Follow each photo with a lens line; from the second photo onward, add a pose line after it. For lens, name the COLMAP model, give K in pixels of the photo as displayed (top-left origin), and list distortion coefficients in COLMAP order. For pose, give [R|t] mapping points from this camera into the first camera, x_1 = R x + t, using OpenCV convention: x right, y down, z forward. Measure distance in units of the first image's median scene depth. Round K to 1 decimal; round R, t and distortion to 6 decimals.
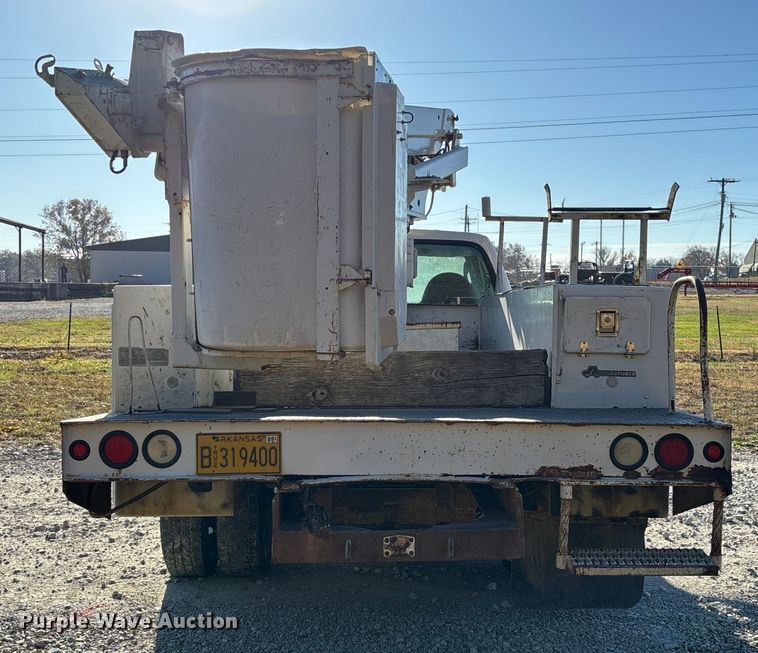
lens RADIAL K [[1028.0, 0, 373.3], [0, 1028.0, 320.5], [0, 0, 1]] dist [0.091688, 0.000000]
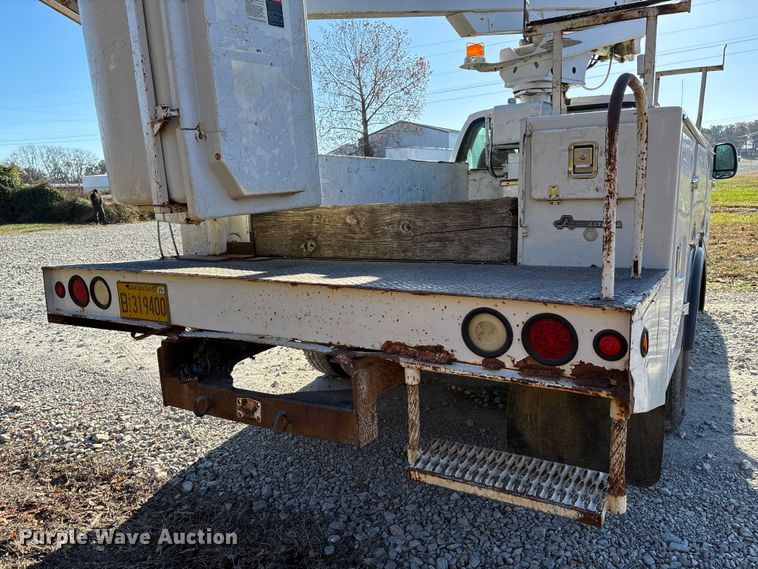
lens RADIAL K [[571.9, 0, 379.7], [0, 571.9, 289.0], [0, 0, 1]] dist [0.058668, -0.064910]
pose [[0.848377, 0.053688, -0.526663, 0.392406], [0.032520, 0.987680, 0.153069, 0.031691], [0.528392, -0.146988, 0.836179, 0.625992]]
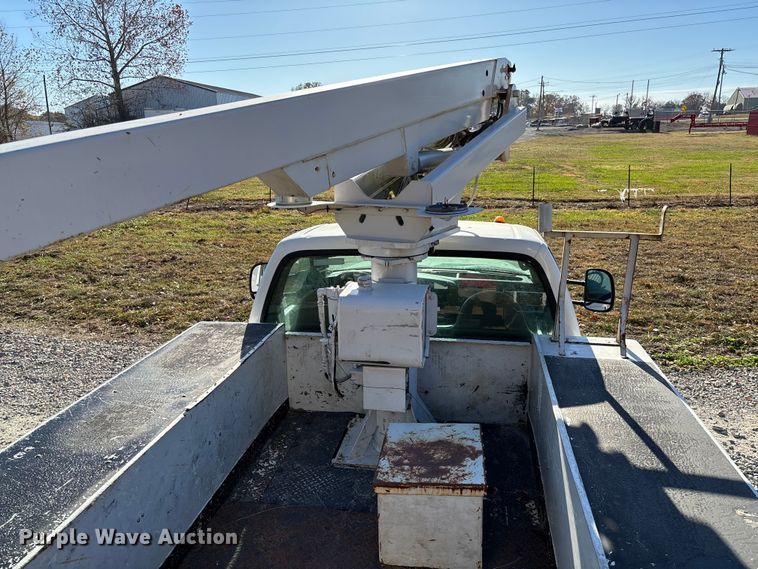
lens RADIAL K [[571.9, 0, 374.5], [0, 571.9, 284.2], [0, 0, 1]] dist [0.058668, -0.064910]
pose [[0.983042, 0.016222, -0.182659, 0.129126], [0.026448, 0.973124, 0.228758, -0.300958], [0.181461, -0.229710, 0.956193, 1.128505]]
